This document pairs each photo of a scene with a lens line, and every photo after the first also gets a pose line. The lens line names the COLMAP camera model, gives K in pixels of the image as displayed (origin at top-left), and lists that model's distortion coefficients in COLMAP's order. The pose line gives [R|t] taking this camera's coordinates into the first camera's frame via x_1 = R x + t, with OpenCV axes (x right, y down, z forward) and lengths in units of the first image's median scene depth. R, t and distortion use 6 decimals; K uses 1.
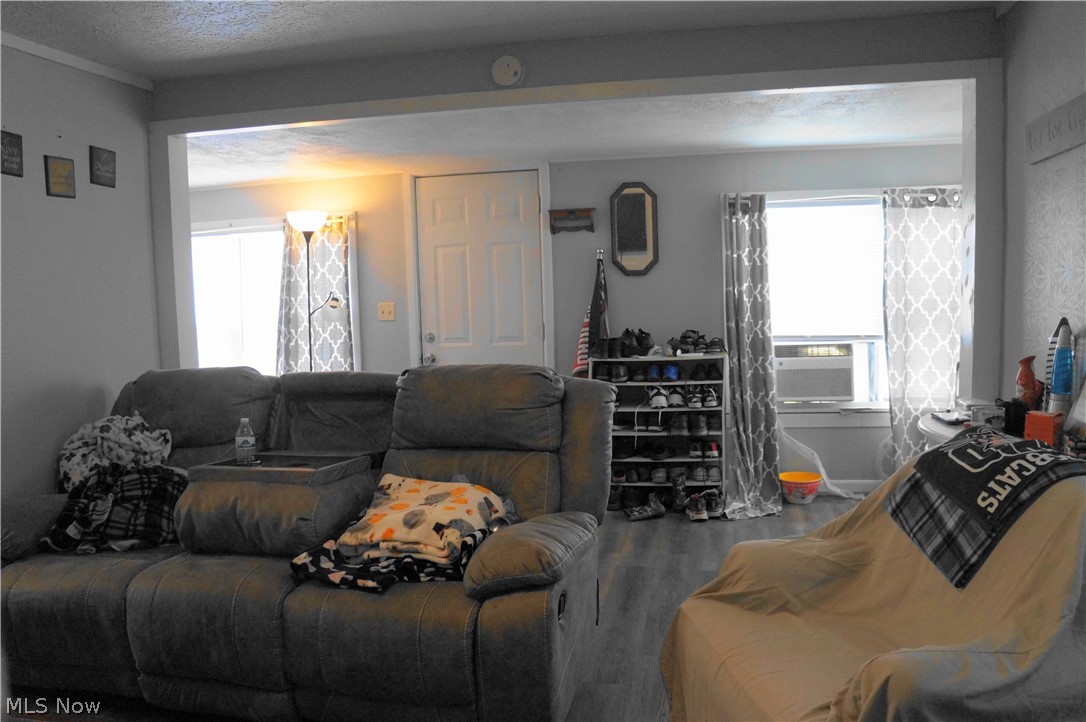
lens RADIAL K [[891.1, 0, 527.1], [0, 891.1, 366.9], [0, 0, 1]] dist [-0.179336, 0.141720]
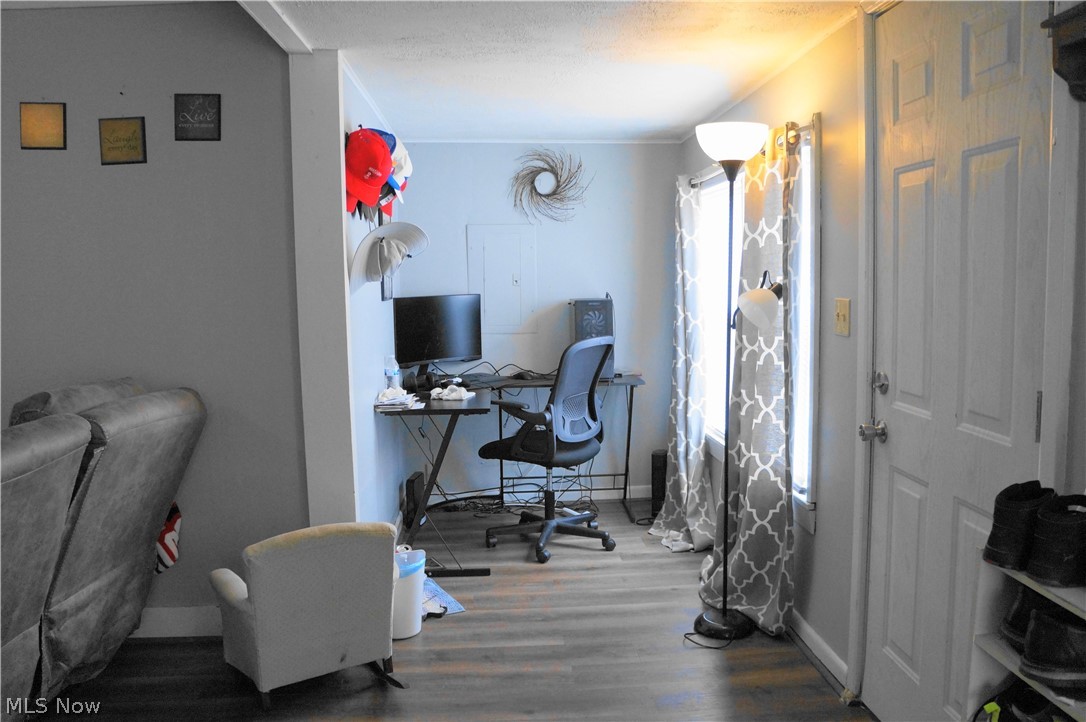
lens RADIAL K [[891.1, 0, 527.1], [0, 891.1, 366.9], [0, 0, 1]] dist [-0.179336, 0.141720]
pose [[0.230509, 0.126680, -0.964789, 0.263029], [-0.077988, 0.990705, 0.111450, -0.076361], [0.969940, 0.049552, 0.238246, 0.747314]]
